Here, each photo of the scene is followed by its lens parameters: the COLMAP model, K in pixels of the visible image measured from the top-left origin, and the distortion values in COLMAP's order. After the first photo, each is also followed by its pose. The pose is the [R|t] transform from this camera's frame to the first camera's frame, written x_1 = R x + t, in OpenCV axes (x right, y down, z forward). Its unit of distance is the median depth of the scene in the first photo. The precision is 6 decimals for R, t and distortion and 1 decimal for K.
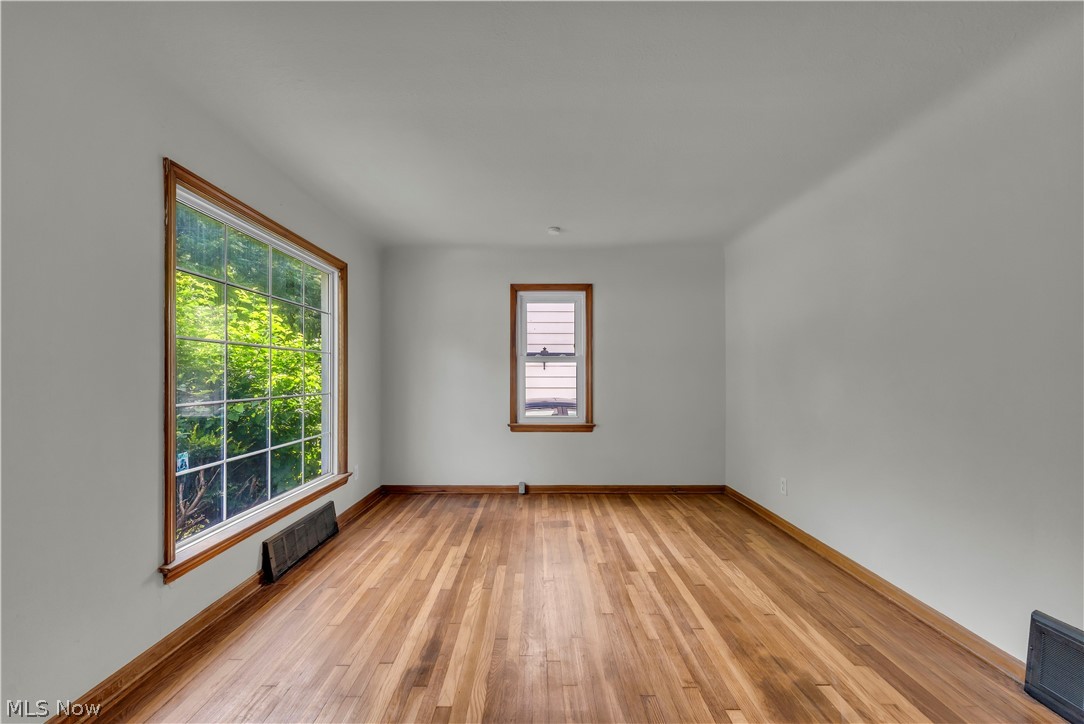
lens RADIAL K [[444.7, 0, 516.9], [0, 444.7, 372.4], [0, 0, 1]] dist [0.001460, -0.000081]
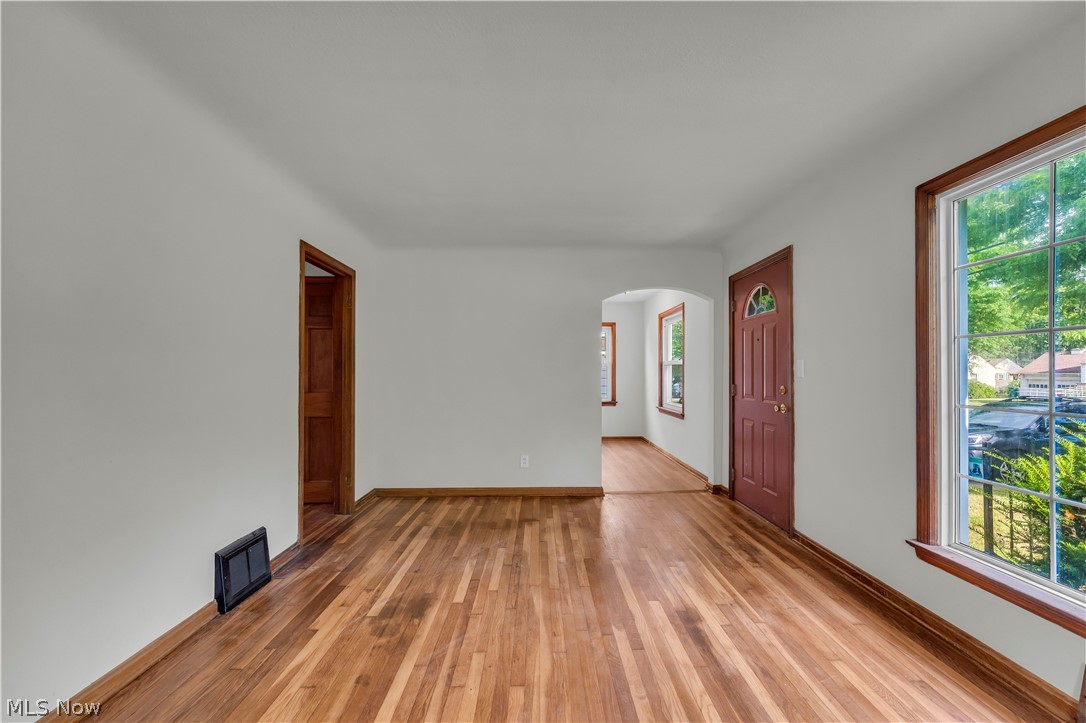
lens RADIAL K [[445.5, 0, 544.2], [0, 445.5, 371.4], [0, 0, 1]] dist [0.001460, -0.000081]
pose [[-0.998420, -0.000646, -0.056196, 0.176235], [-0.000243, 0.999974, -0.007182, 0.003933], [0.056199, -0.007157, -0.998394, 1.550112]]
